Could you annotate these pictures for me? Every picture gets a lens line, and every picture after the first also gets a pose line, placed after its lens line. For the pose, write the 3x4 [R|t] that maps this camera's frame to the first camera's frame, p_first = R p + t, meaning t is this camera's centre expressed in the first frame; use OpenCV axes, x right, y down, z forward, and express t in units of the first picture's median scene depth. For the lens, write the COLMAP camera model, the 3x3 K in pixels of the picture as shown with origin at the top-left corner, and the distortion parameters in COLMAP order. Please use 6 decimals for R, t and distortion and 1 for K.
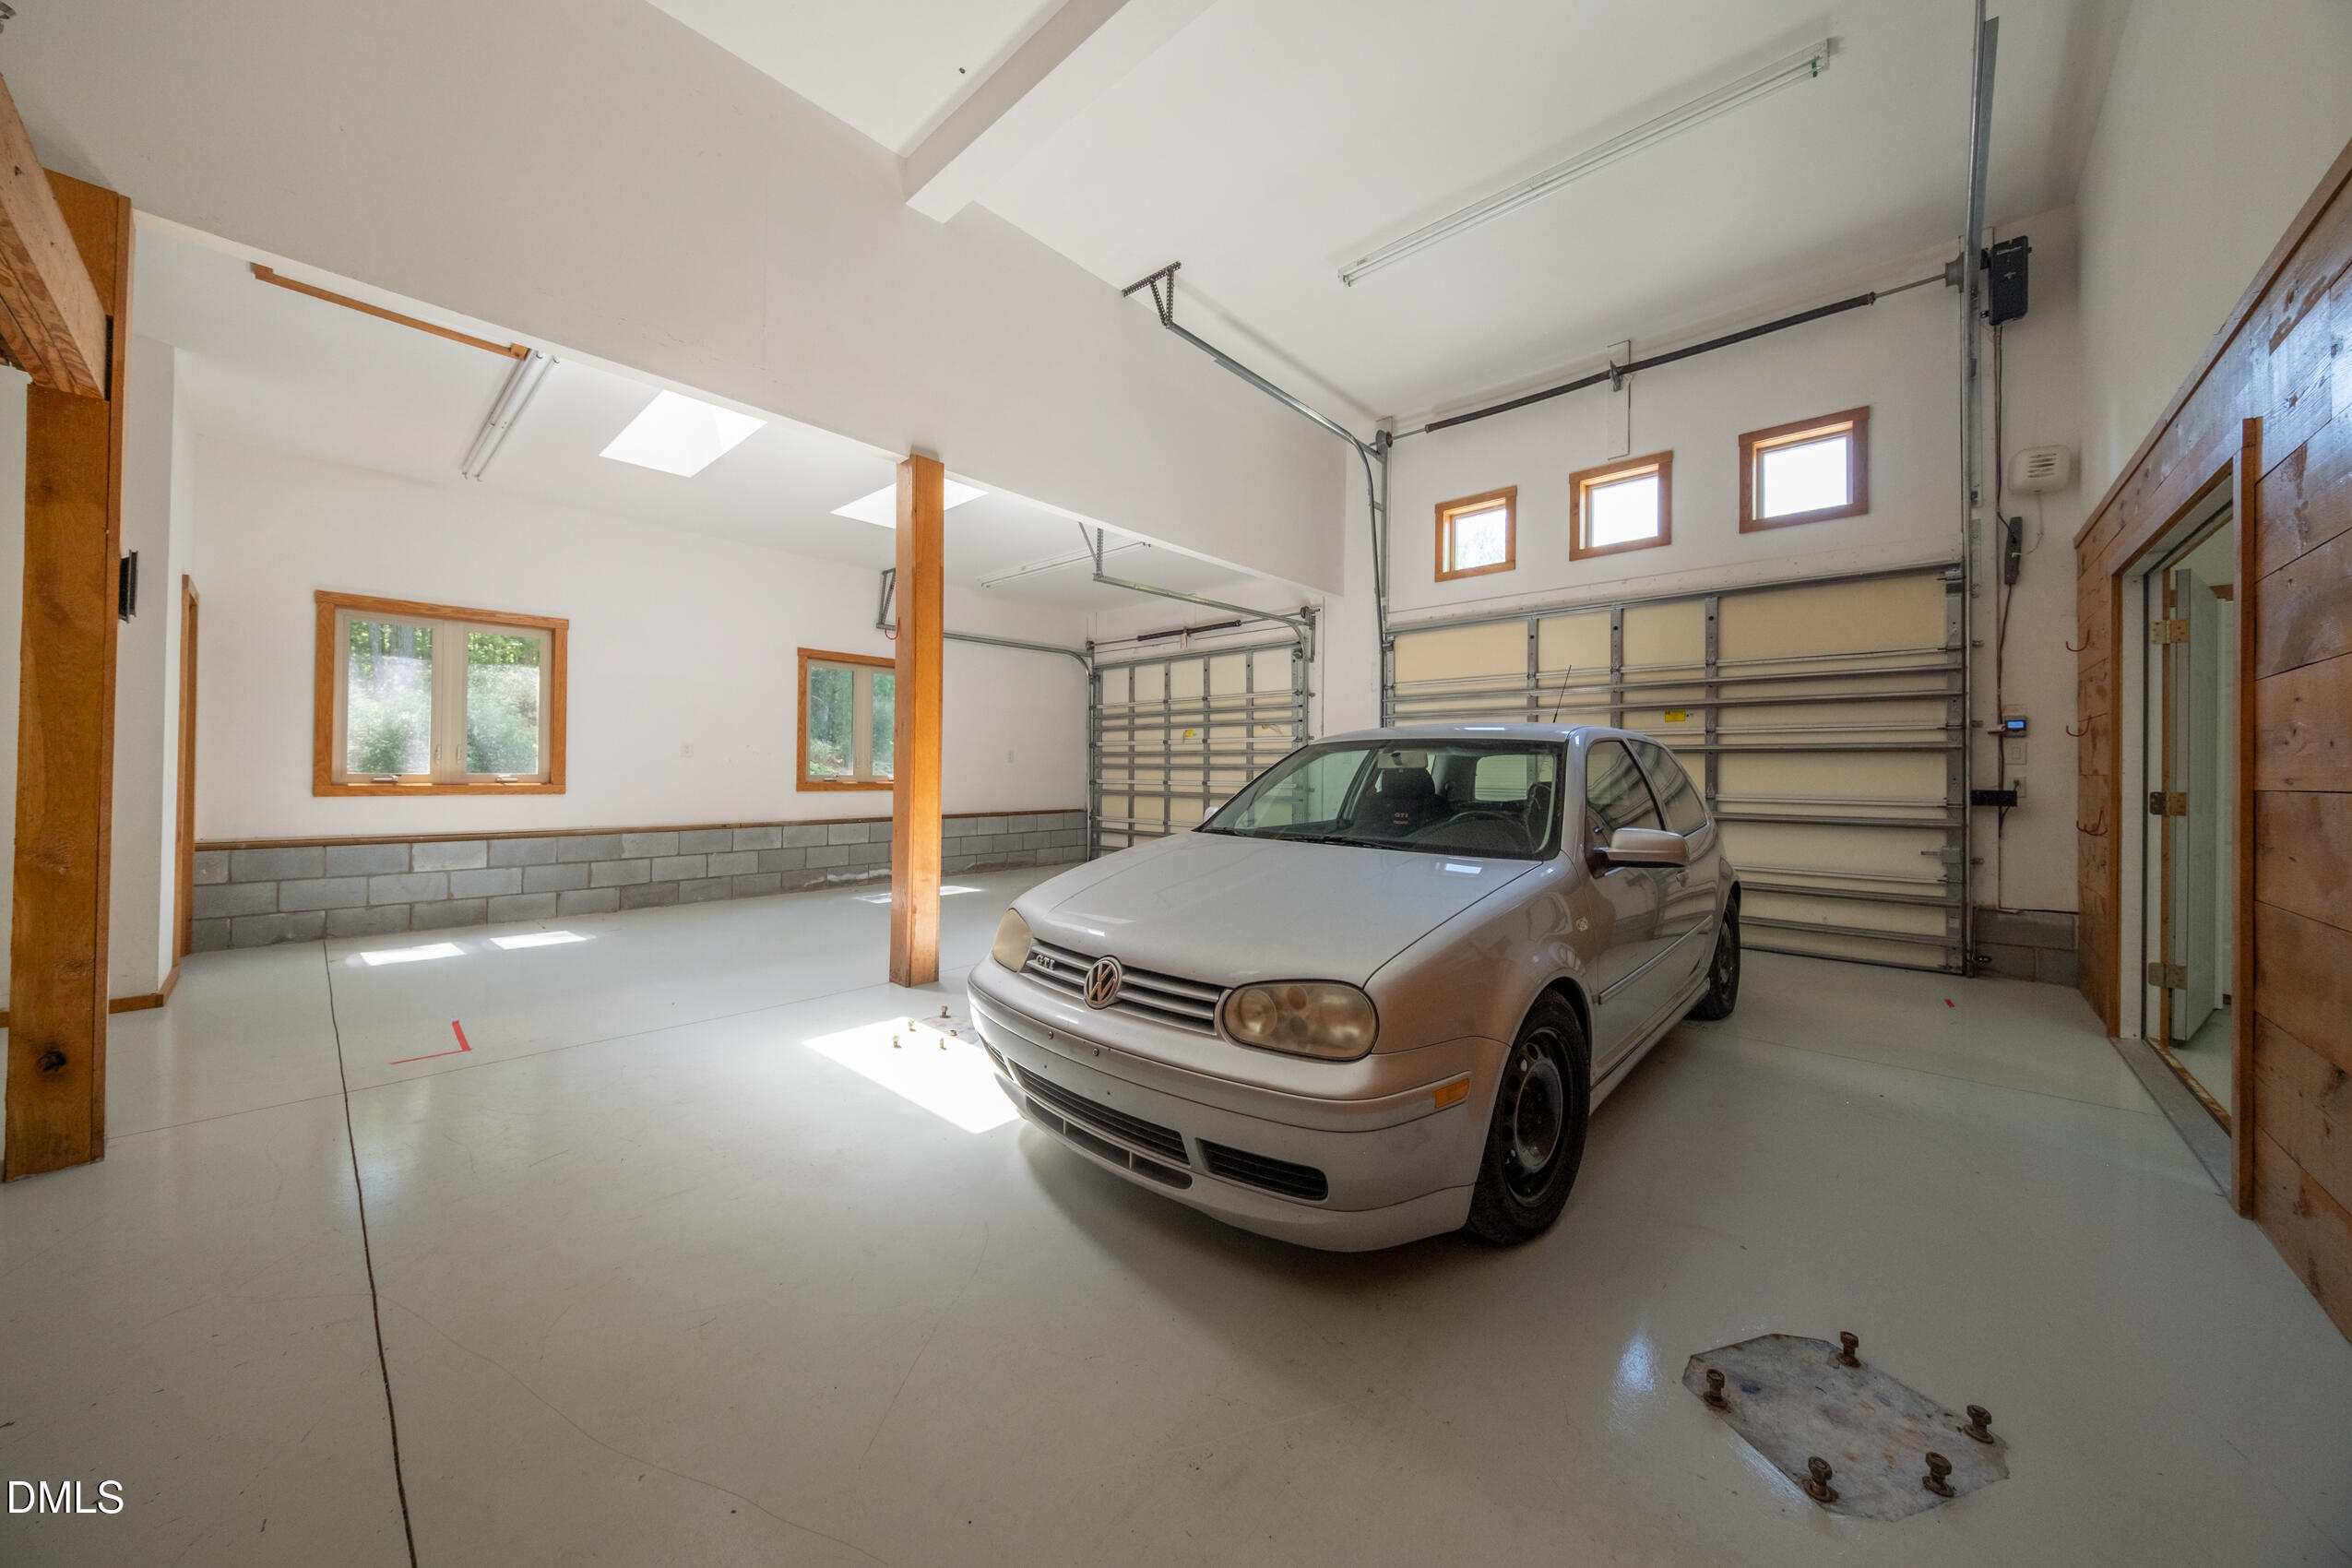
lens RADIAL K [[808.0, 0, 1175.3], [0, 808.0, 774.7], [0, 0, 1]] dist [0.000631, -0.000371]
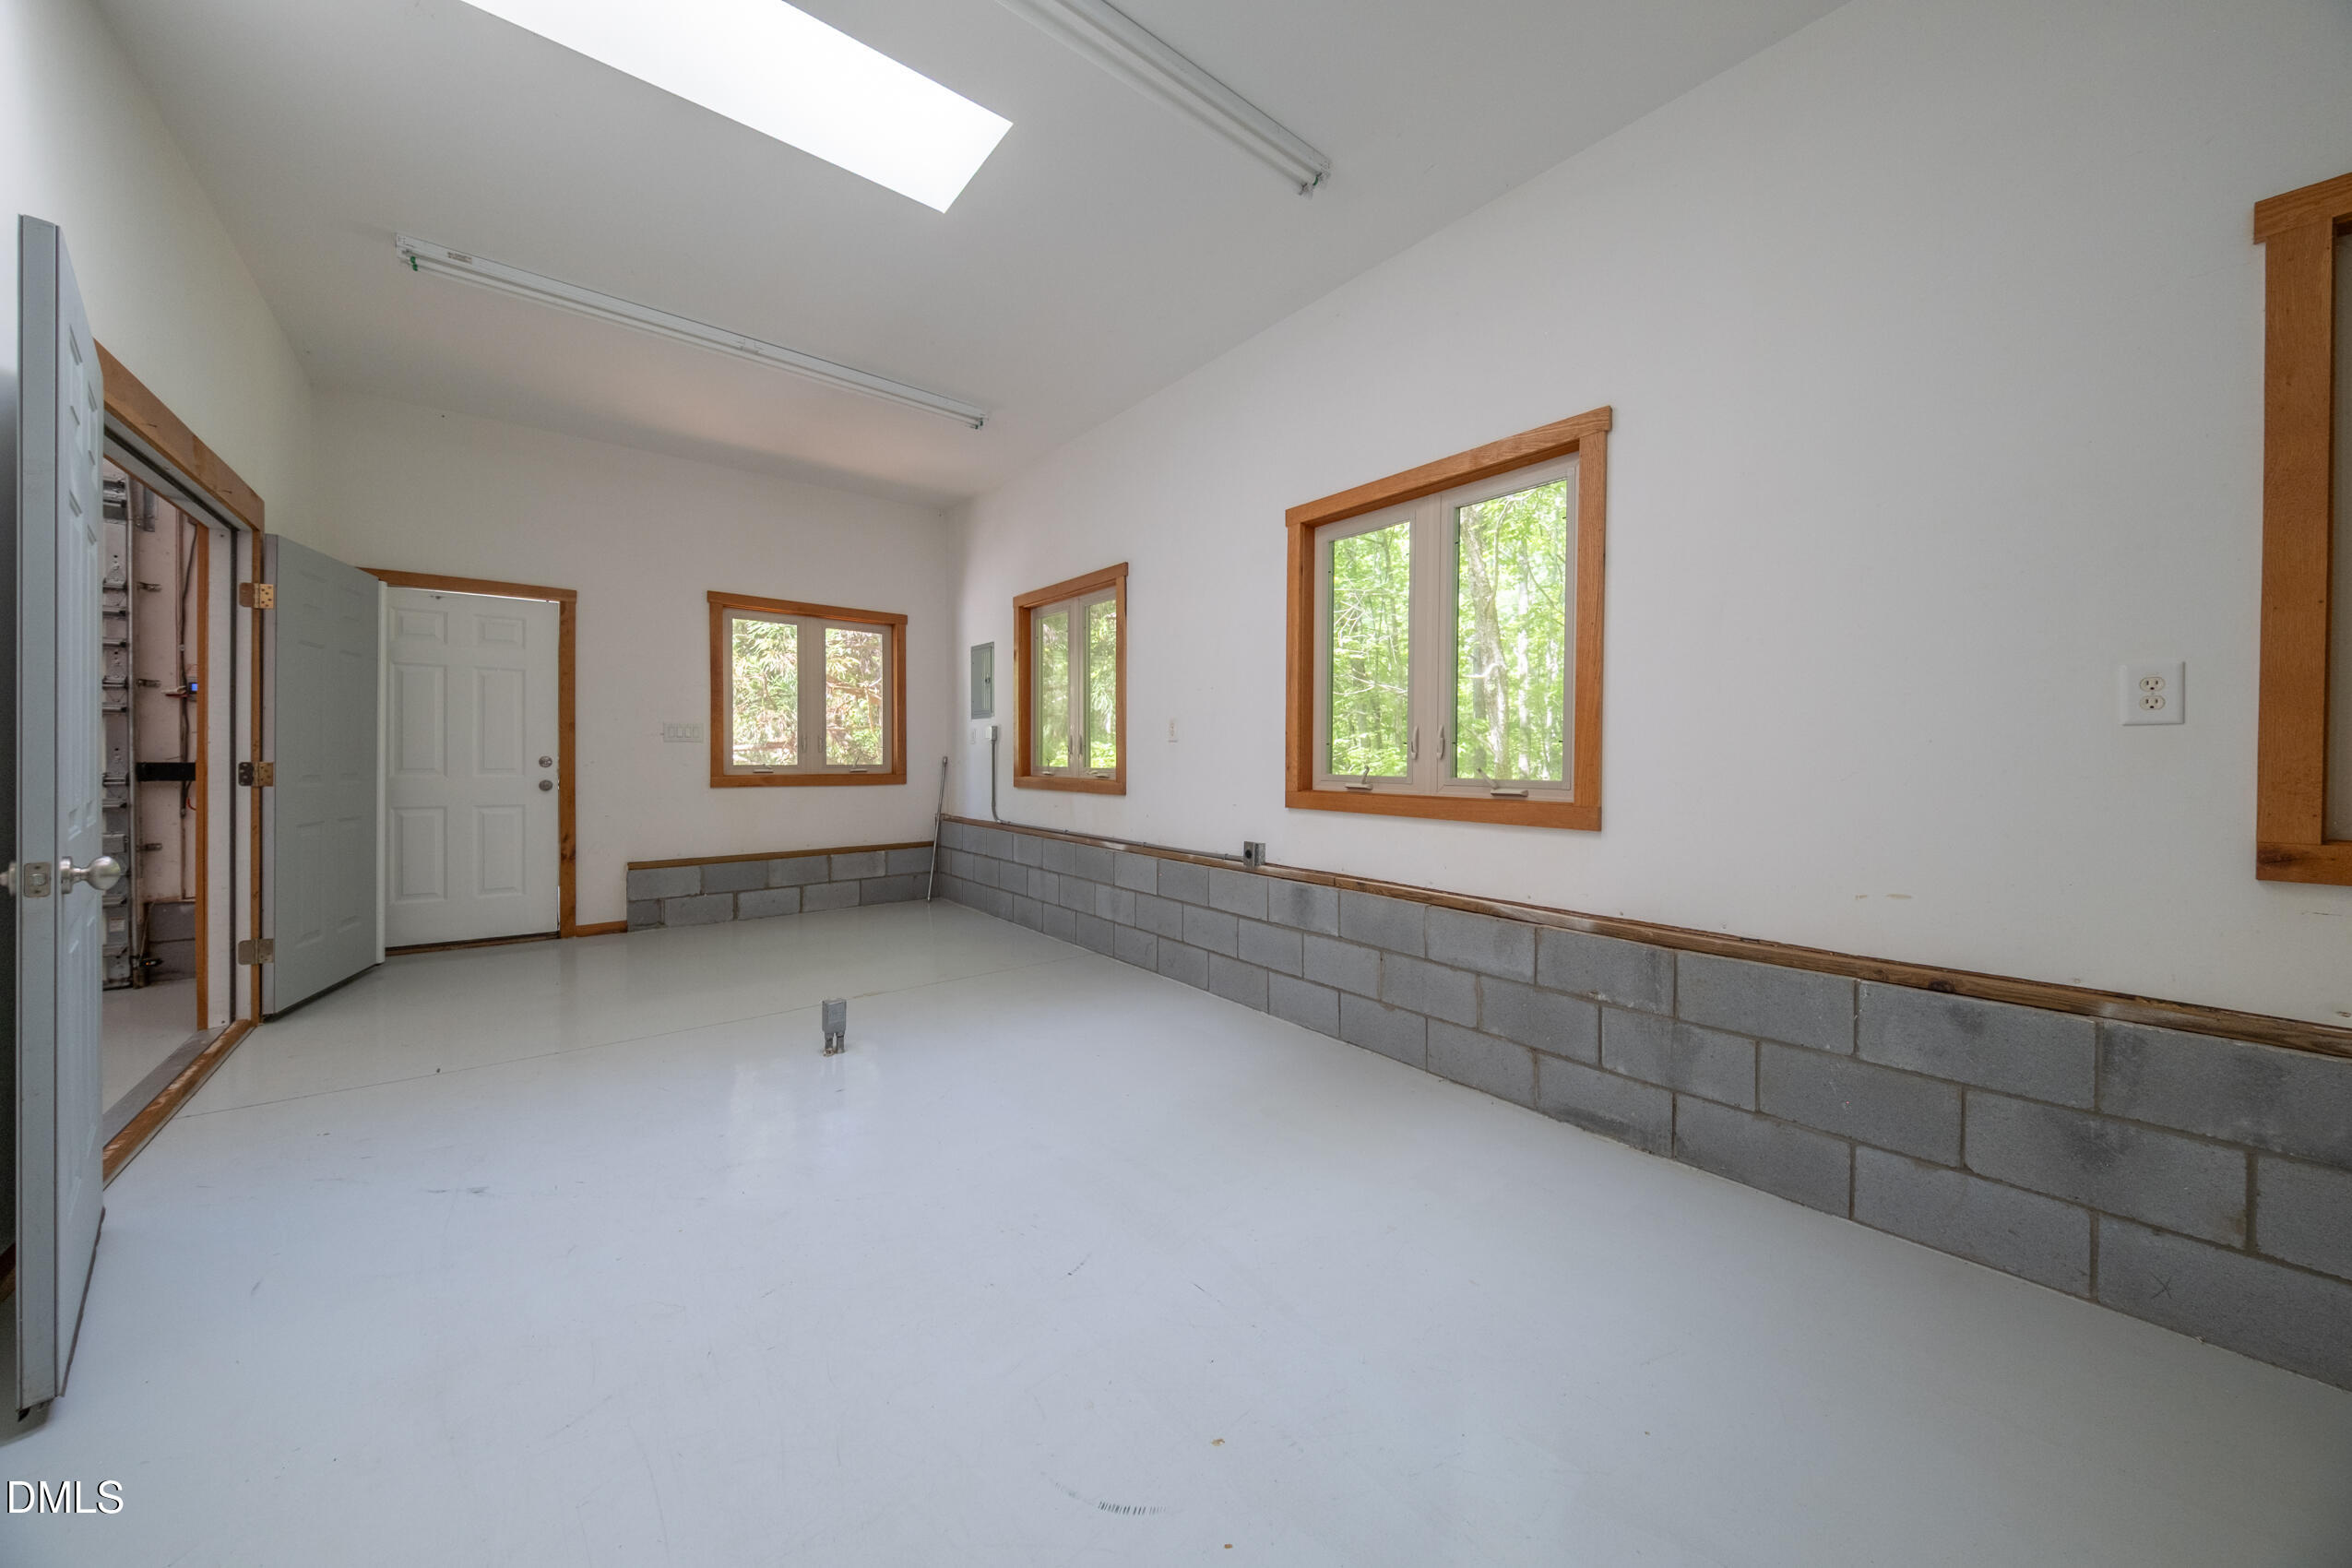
lens RADIAL K [[808.0, 0, 1180.0], [0, 808.0, 762.2], [0, 0, 1]] dist [0.000631, -0.000371]
pose [[0.157204, -0.016354, 0.987431, 0.339296], [-0.003989, 0.999844, 0.017195, 0.000417], [-0.987558, -0.006642, 0.157114, -0.188621]]
